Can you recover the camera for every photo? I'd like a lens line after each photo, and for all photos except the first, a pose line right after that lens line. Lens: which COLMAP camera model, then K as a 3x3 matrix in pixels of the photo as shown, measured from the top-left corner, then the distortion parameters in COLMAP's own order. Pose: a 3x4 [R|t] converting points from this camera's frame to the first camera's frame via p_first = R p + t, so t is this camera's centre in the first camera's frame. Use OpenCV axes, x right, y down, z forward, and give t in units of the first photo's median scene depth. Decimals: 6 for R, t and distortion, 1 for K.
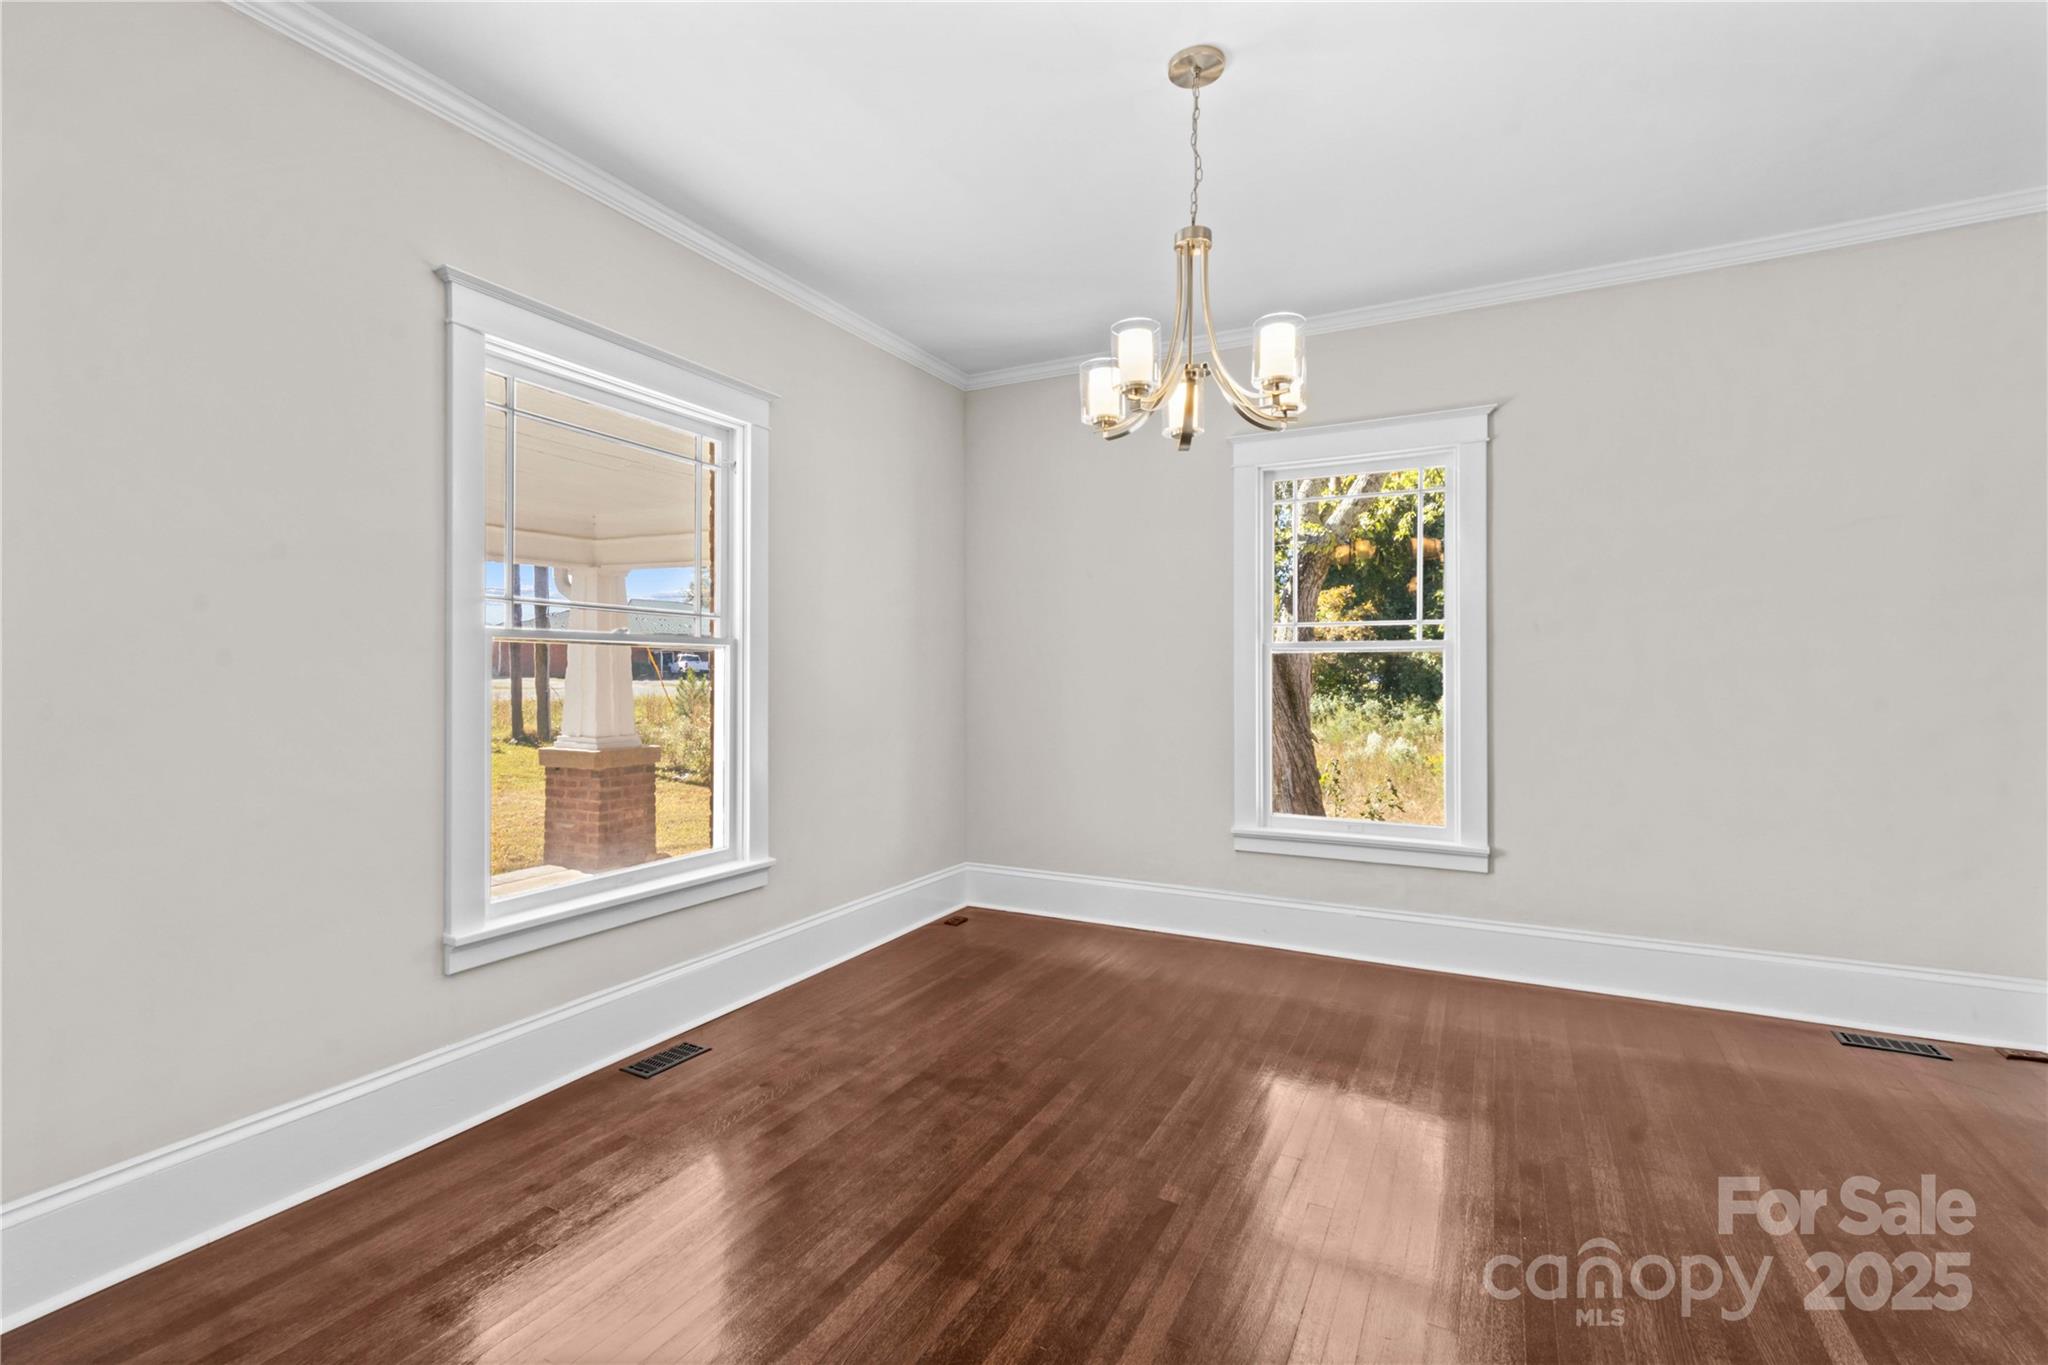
lens RADIAL K [[923.4, 0, 1025.1], [0, 923.4, 694.4], [0, 0, 1]] dist [0.000581, 0.000264]
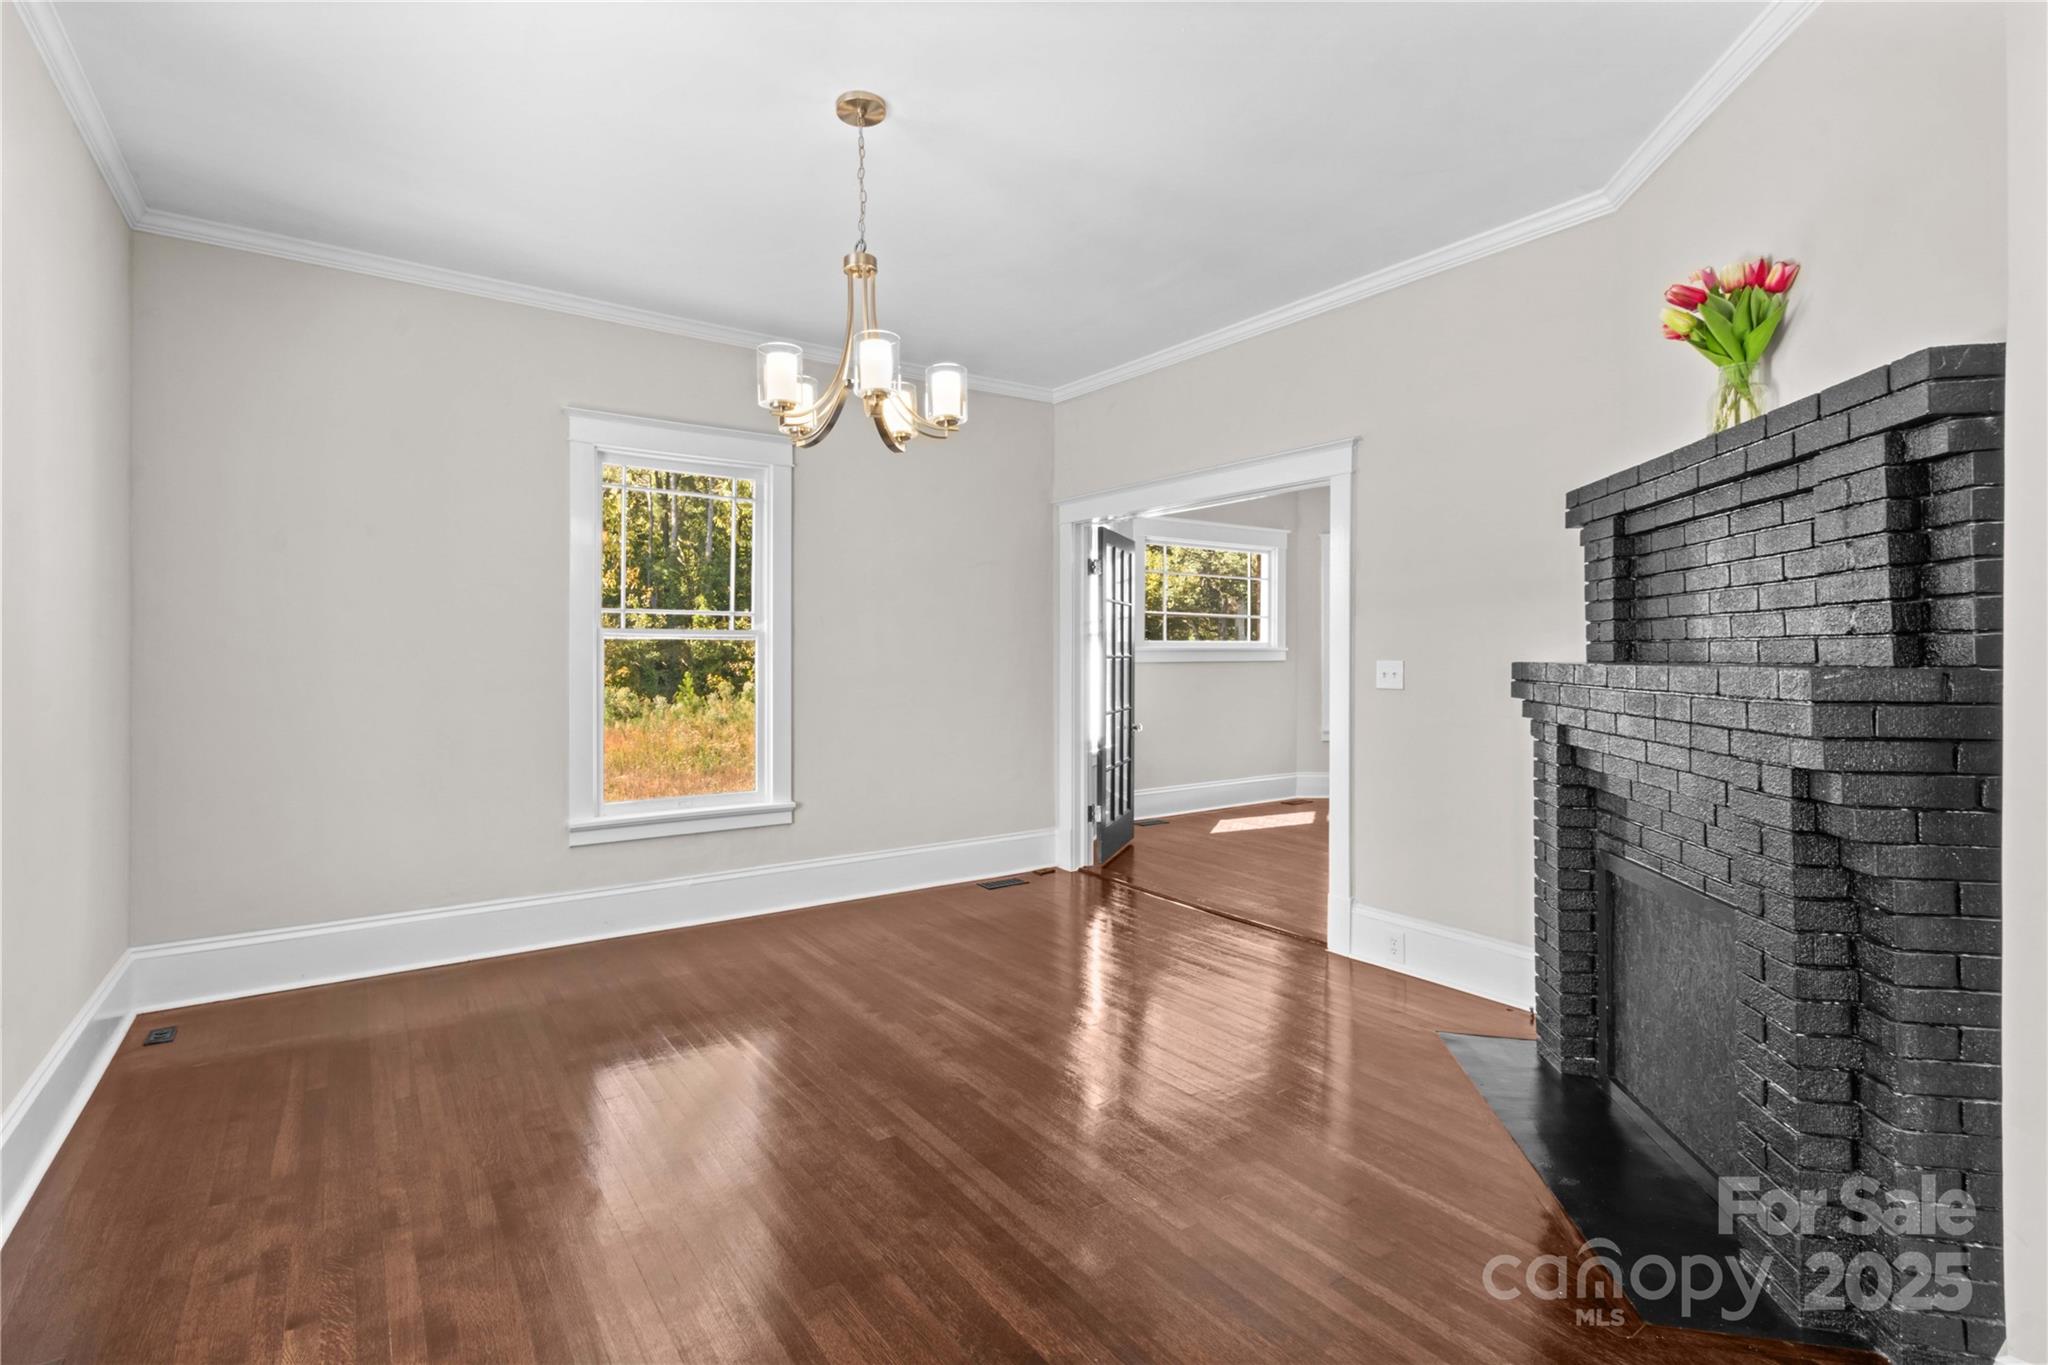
lens RADIAL K [[923.4, 0, 939.9], [0, 923.4, 660.8], [0, 0, 1]] dist [0.000581, 0.000264]
pose [[0.485650, -0.002051, 0.874151, -0.440522], [0.018048, 0.999808, -0.007681, -0.006595], [-0.873967, 0.019507, 0.485594, 0.227131]]
